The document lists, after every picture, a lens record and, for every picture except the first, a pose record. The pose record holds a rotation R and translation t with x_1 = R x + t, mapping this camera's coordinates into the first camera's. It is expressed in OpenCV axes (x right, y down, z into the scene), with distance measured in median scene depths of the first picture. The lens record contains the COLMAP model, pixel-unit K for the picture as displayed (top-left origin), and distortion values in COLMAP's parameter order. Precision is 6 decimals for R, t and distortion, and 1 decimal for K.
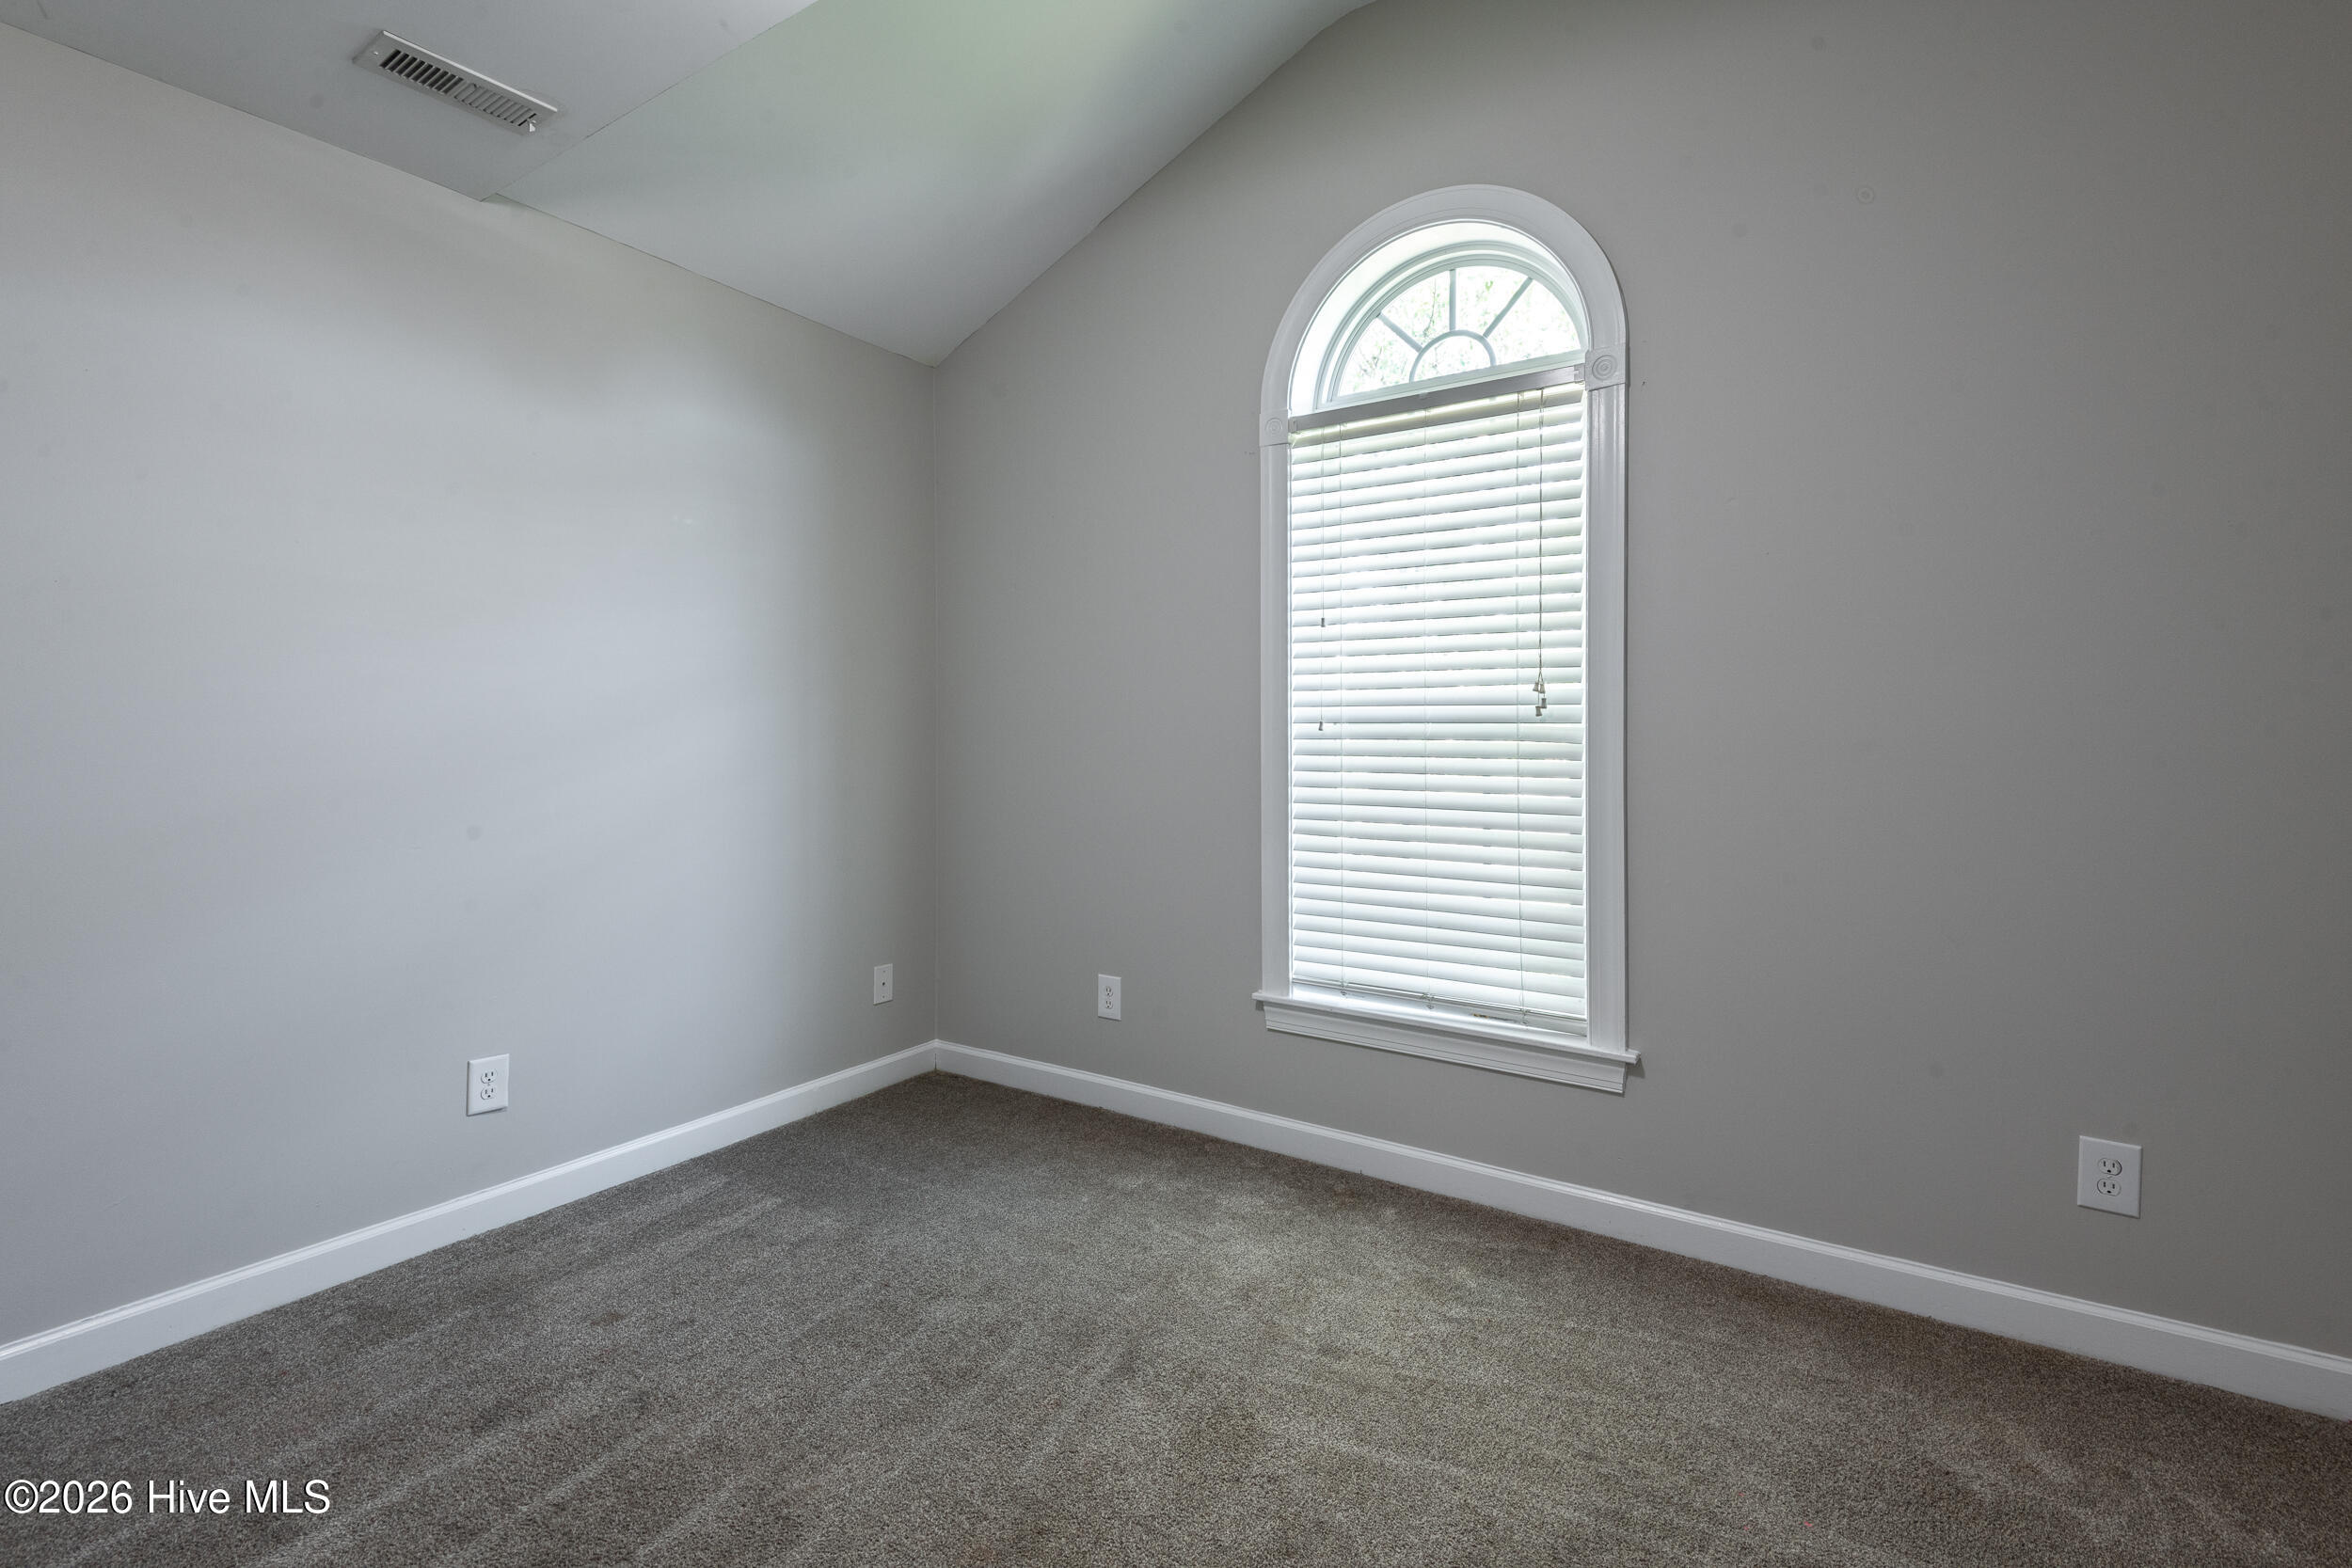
lens RADIAL K [[1089.6, 0, 1136.1], [0, 1089.6, 749.8], [0, 0, 1]] dist [0.031941, -0.016770]
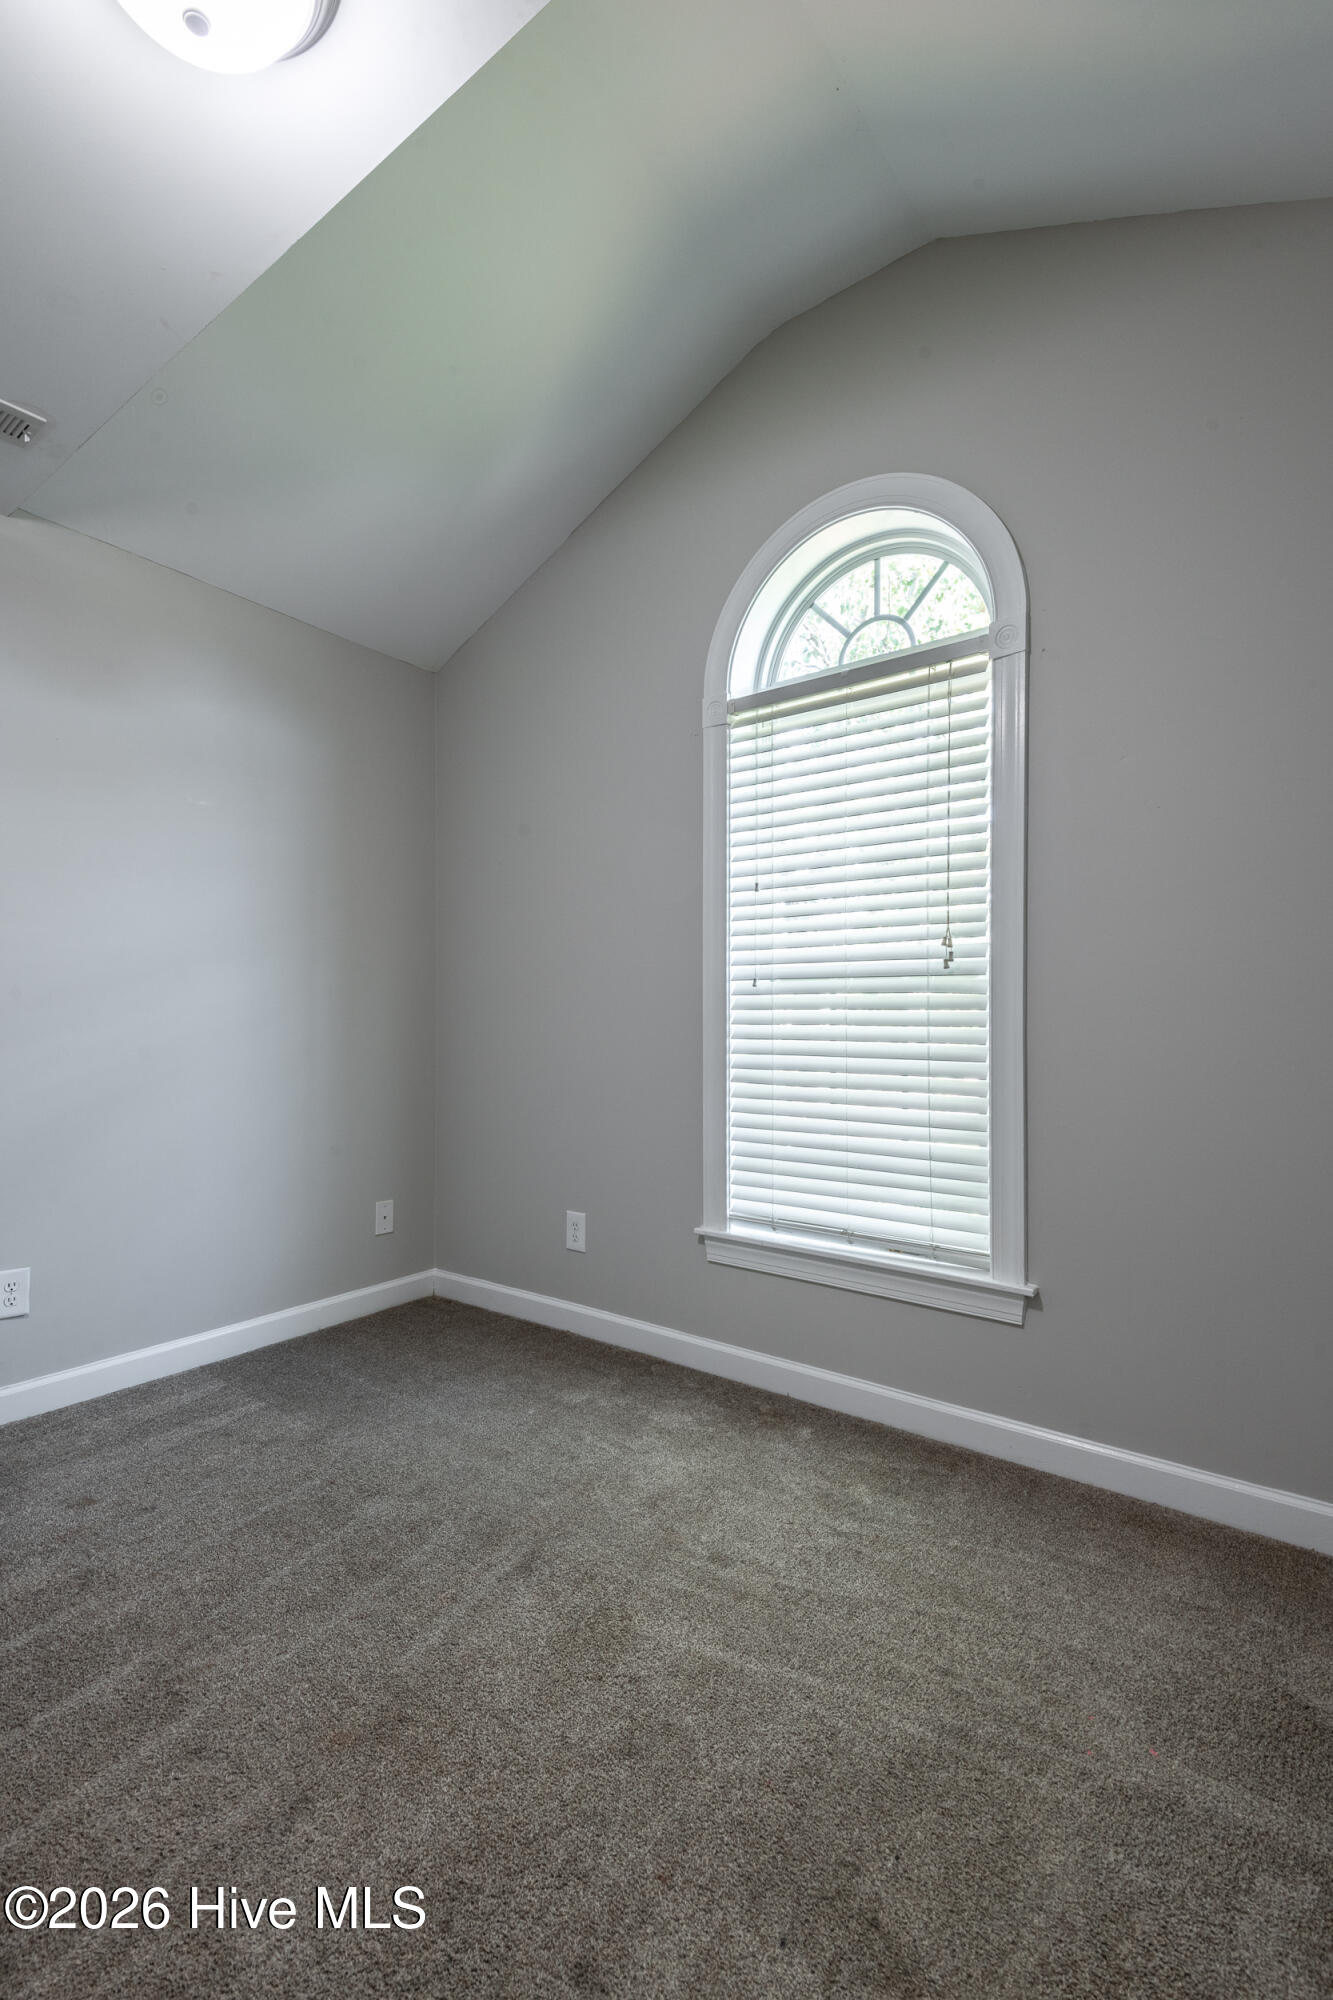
lens RADIAL K [[926.6, 0, 637.7], [0, 926.6, 1032.9], [0, 0, 1]] dist [0.031941, -0.016770]
pose [[0.997982, 0.006923, -0.063118, 0.126774], [-0.007442, 0.999940, -0.007997, 0.041761], [0.063059, 0.008450, 0.997974, 0.079517]]
